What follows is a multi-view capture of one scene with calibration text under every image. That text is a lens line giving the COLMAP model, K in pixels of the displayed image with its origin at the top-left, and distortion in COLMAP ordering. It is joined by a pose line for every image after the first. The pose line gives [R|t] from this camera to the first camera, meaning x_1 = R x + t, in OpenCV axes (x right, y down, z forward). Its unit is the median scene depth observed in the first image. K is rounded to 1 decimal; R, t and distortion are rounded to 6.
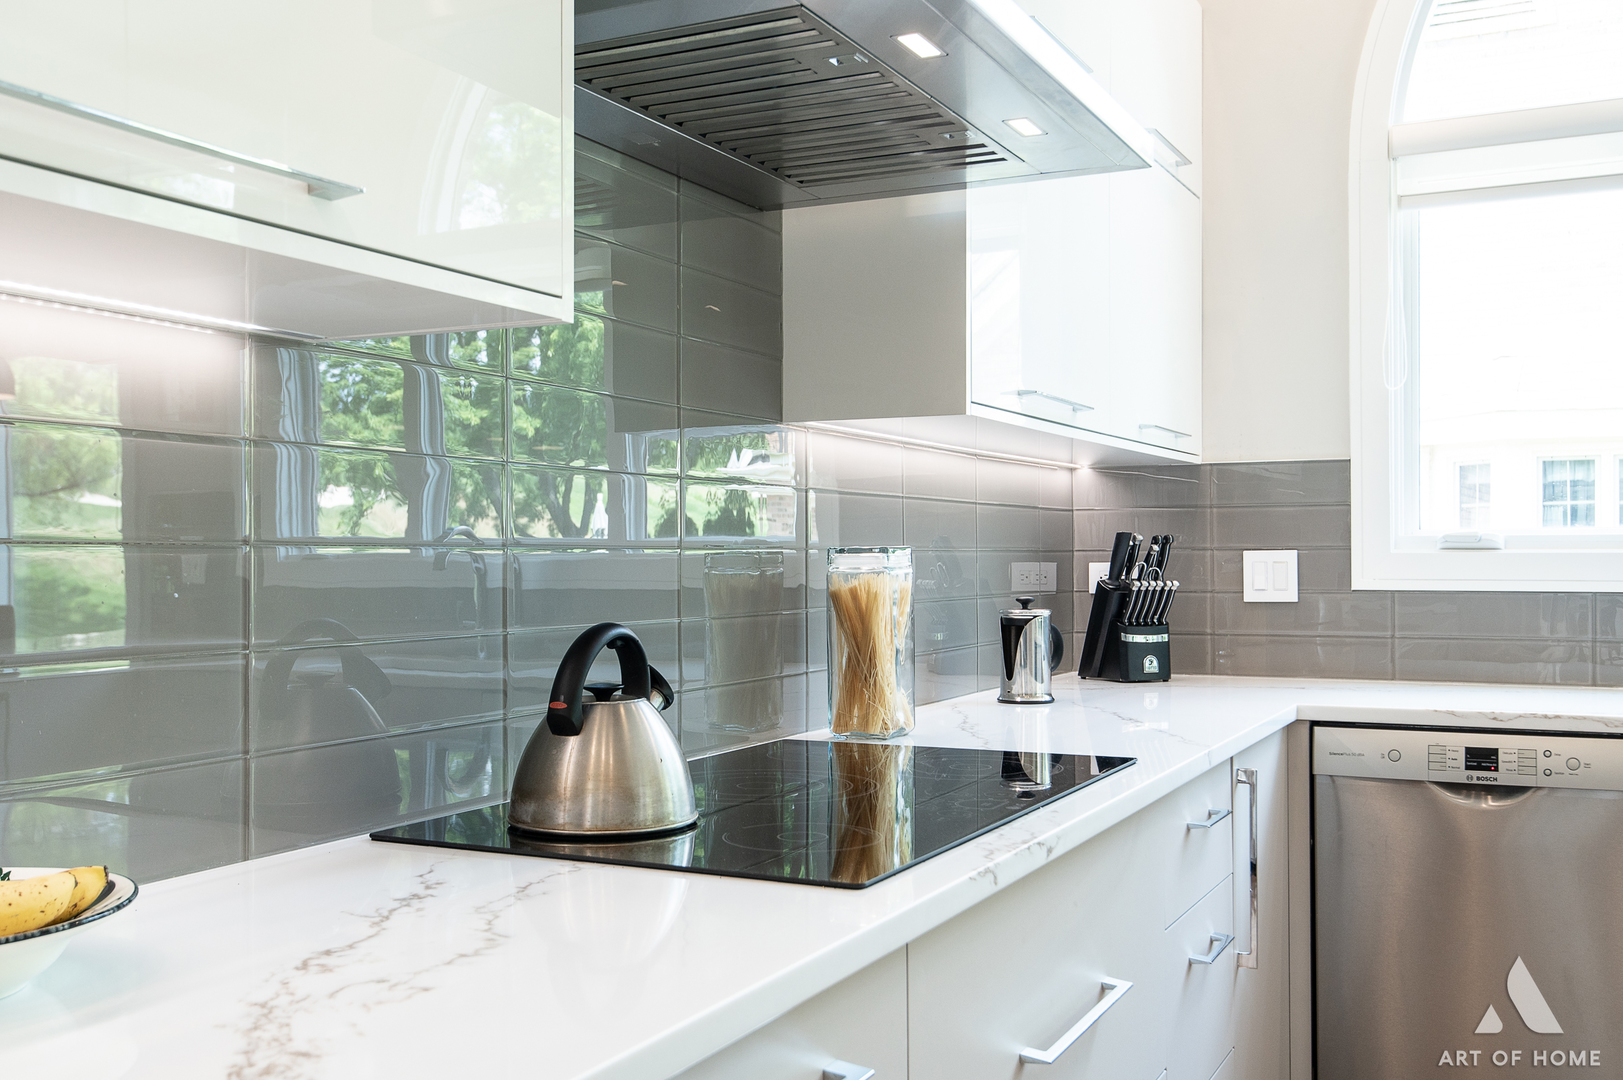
lens RADIAL K [[1569.9, 0, 811.7], [0, 1569.9, 539.9], [0, 0, 1]] dist [0.019127, 0.000000]
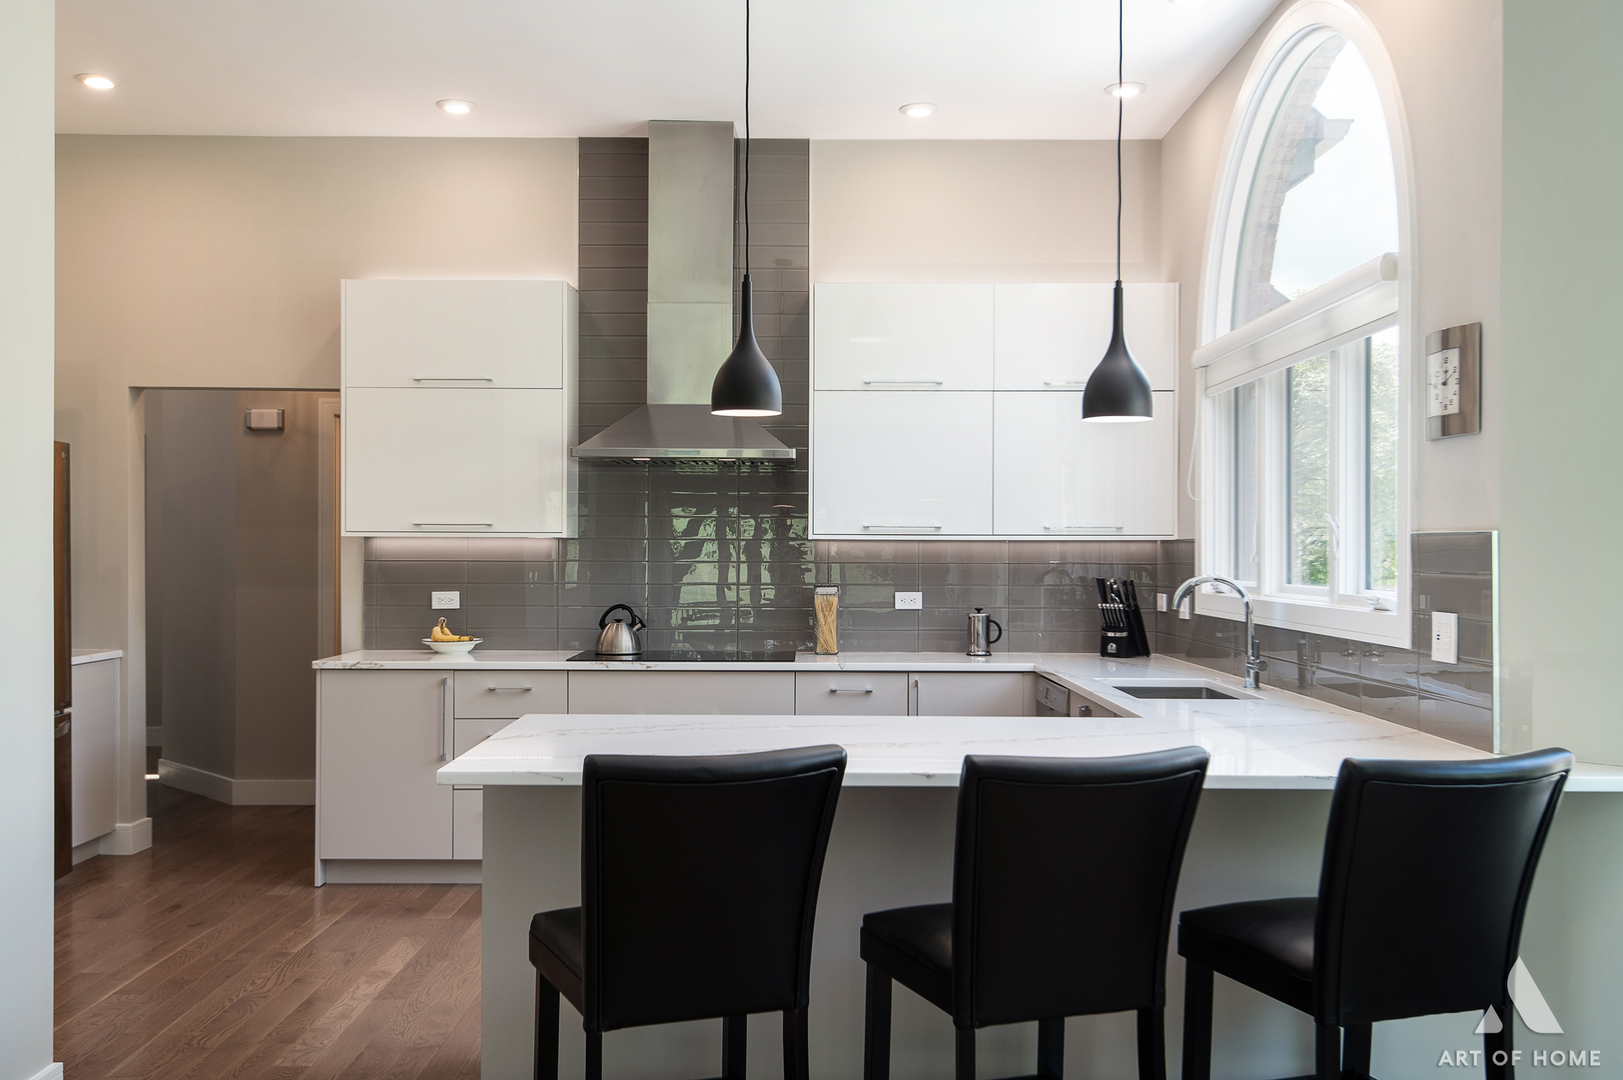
lens RADIAL K [[1489.2, 0, 770.4], [0, 1489.2, 545.9], [0, 0, 1]] dist [-0.010754, 0.000000]
pose [[0.429039, 0.004620, -0.903274, 1.906768], [0.003586, 0.999970, 0.006817, -0.066048], [0.903279, -0.006164, 0.429010, -0.161808]]
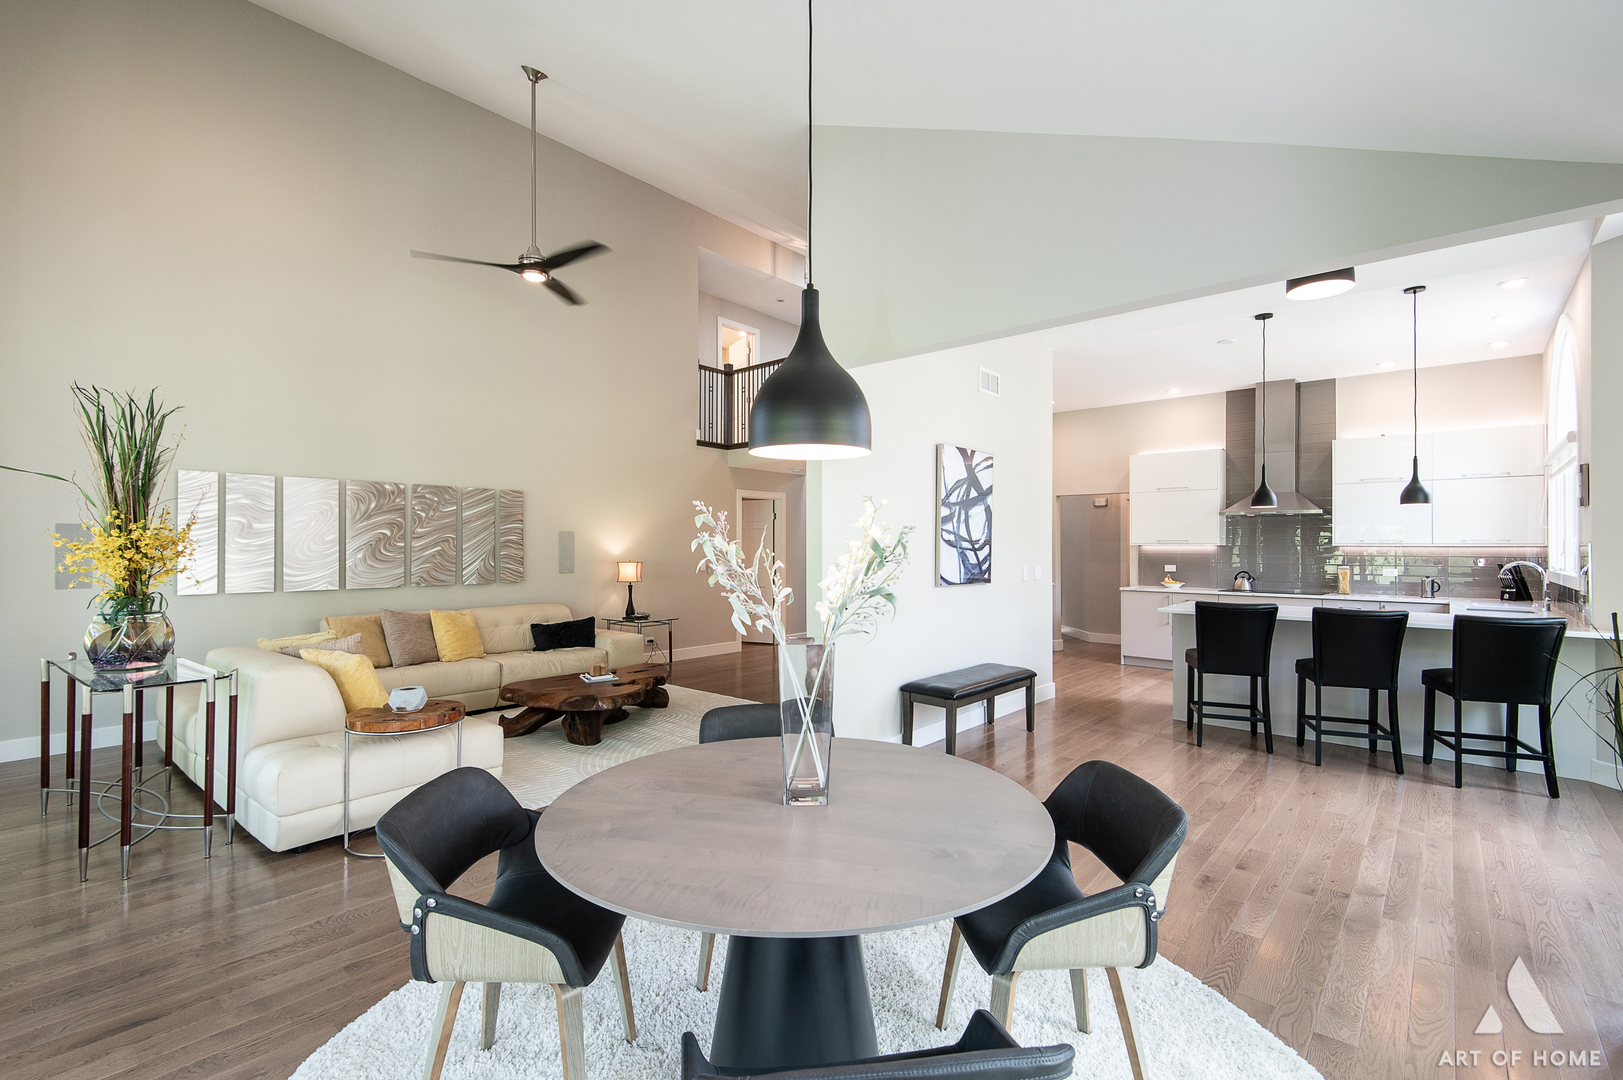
lens RADIAL K [[746.1, 0, 816.4], [0, 746.1, 540.7], [0, 0, 1]] dist [0.018661, -0.001181]
pose [[-0.229031, -0.006134, -0.973400, 2.919041], [0.004044, 0.999966, -0.007253, -0.067147], [0.973411, -0.005598, -0.228998, -0.336841]]
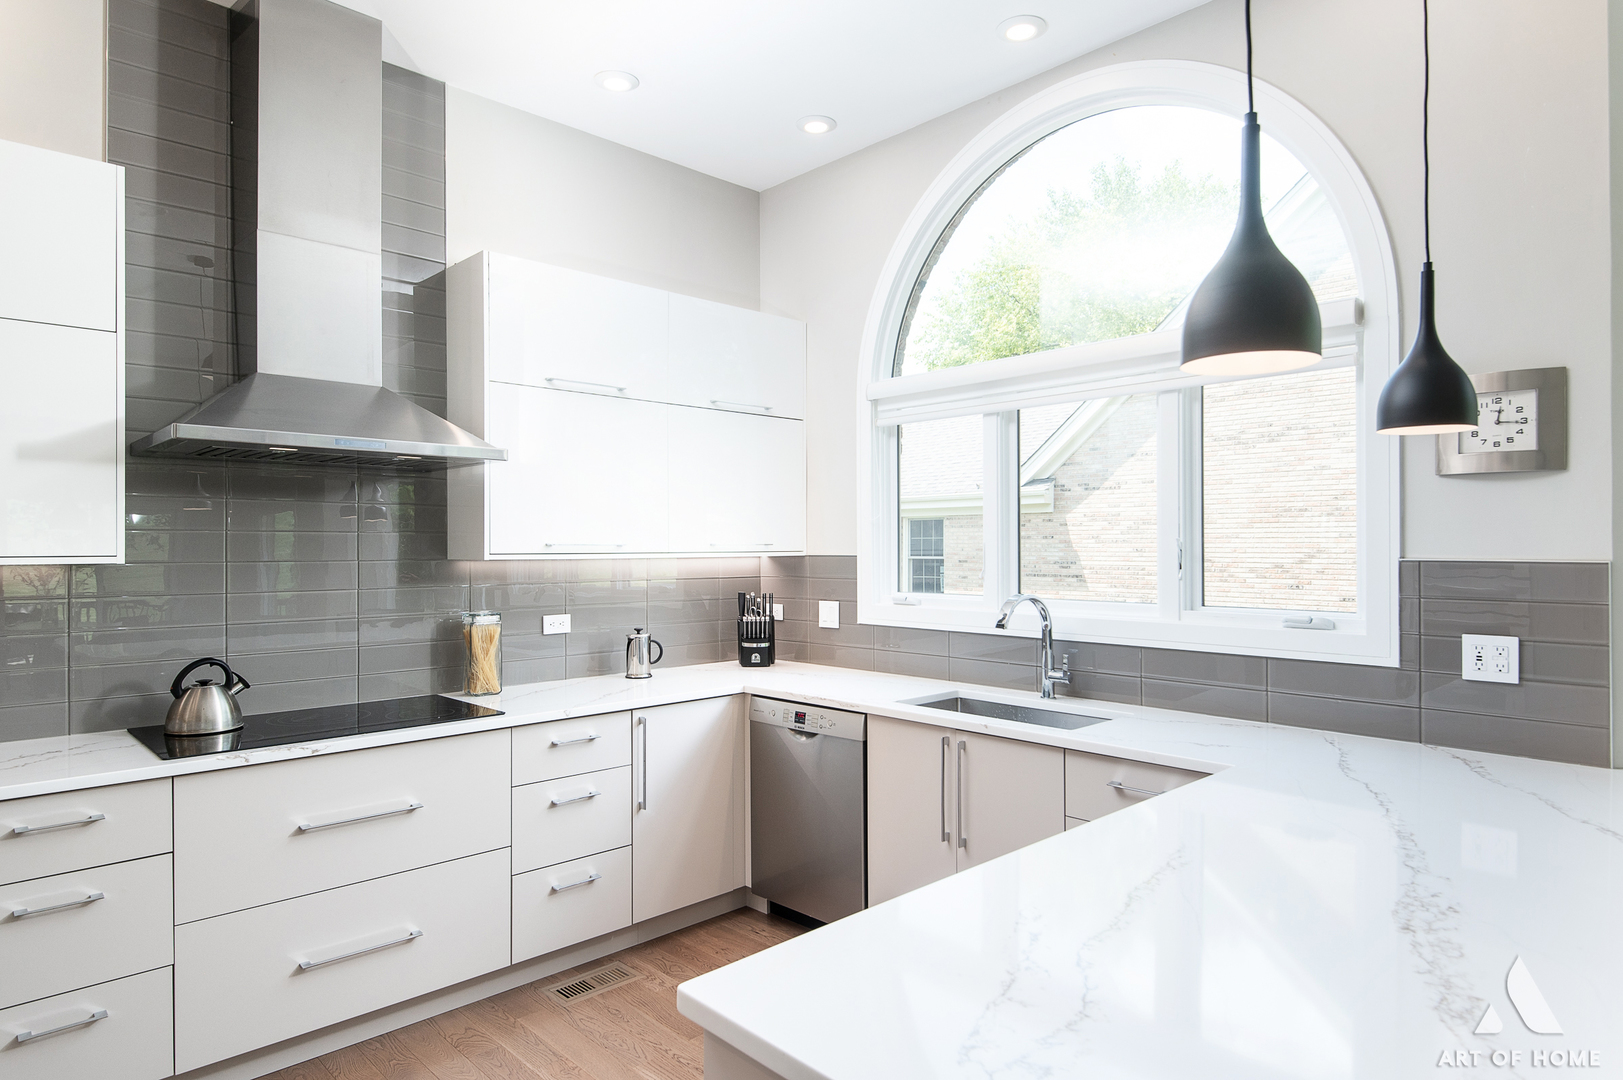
lens RADIAL K [[931.5, 0, 815.2], [0, 931.5, 546.3], [0, 0, 1]] dist [0.004177, -0.000109]
pose [[0.944058, 0.002703, -0.329770, 0.782861], [0.001298, 0.999928, 0.011912, -0.089529], [0.329778, -0.011674, 0.943986, -0.115012]]
